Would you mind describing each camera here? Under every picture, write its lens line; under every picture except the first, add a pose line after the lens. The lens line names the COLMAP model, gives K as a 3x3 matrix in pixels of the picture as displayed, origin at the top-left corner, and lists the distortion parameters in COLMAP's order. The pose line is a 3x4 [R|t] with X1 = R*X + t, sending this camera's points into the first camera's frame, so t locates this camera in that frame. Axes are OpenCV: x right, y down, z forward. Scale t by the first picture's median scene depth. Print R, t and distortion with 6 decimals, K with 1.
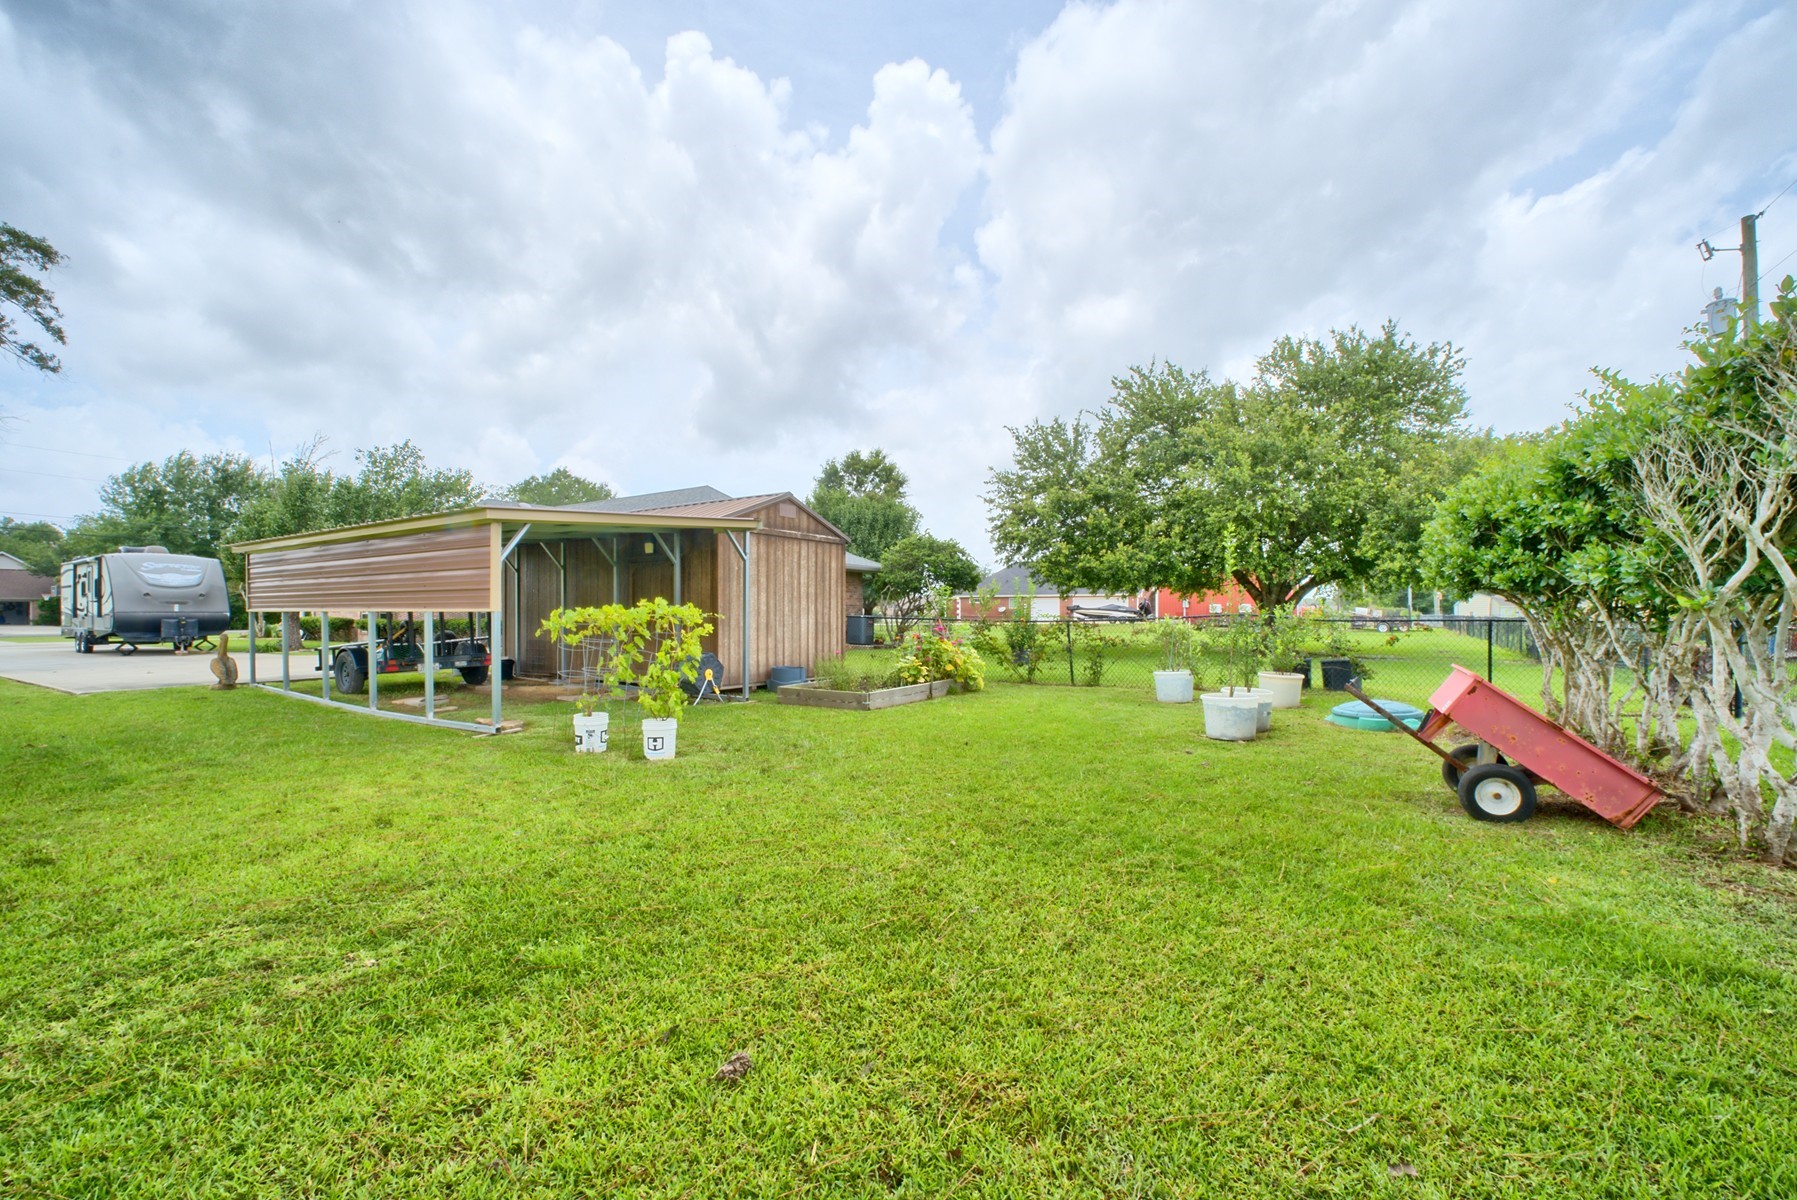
lens RADIAL K [[739.9, 0, 891.0], [0, 739.9, 600.1], [0, 0, 1]] dist [0.001433, 0.000070]
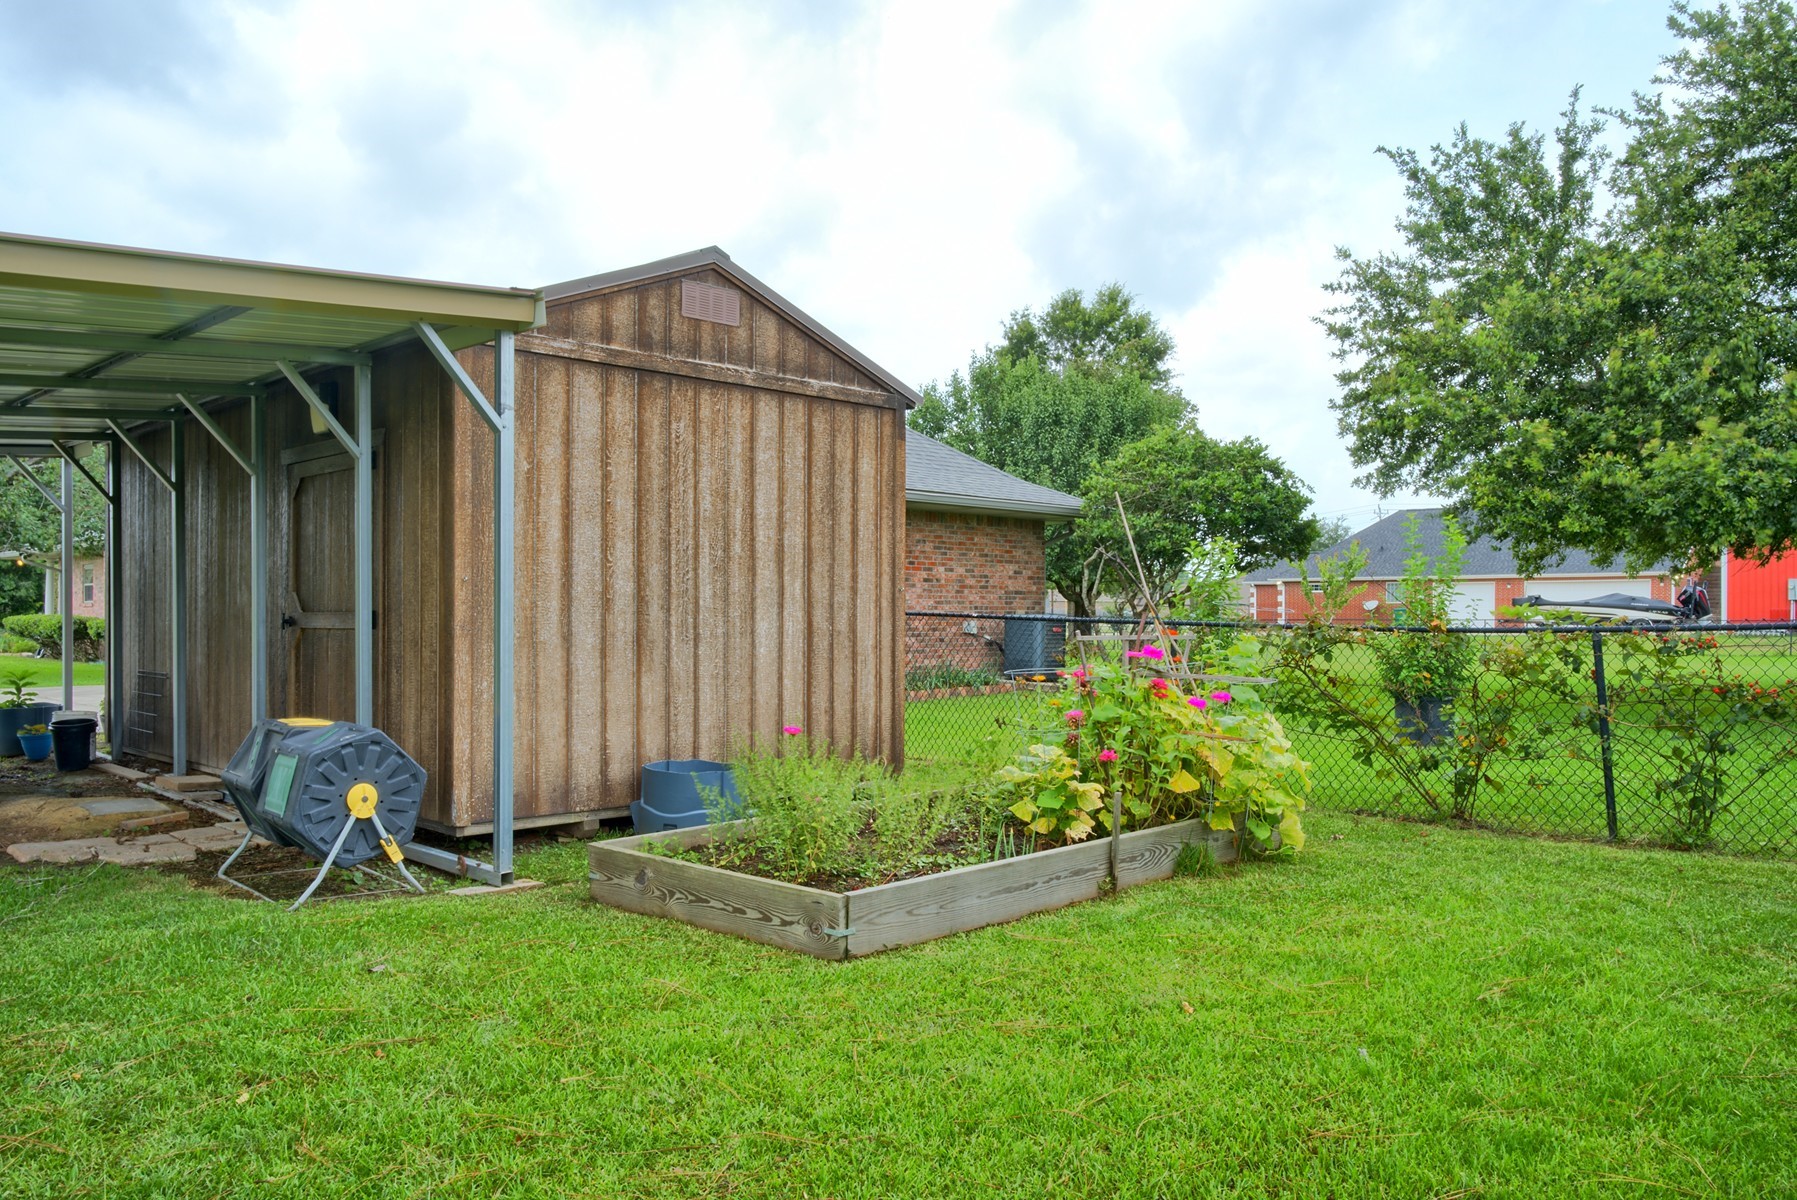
lens RADIAL K [[1390.4, 0, 906.0], [0, 1390.4, 605.3], [0, 0, 1]] dist [0.026982, 0.006546]
pose [[0.984974, -0.000956, -0.172703, 0.034089], [0.002978, 0.999930, 0.011448, 0.006342], [0.172680, -0.011790, 0.984907, 0.221100]]
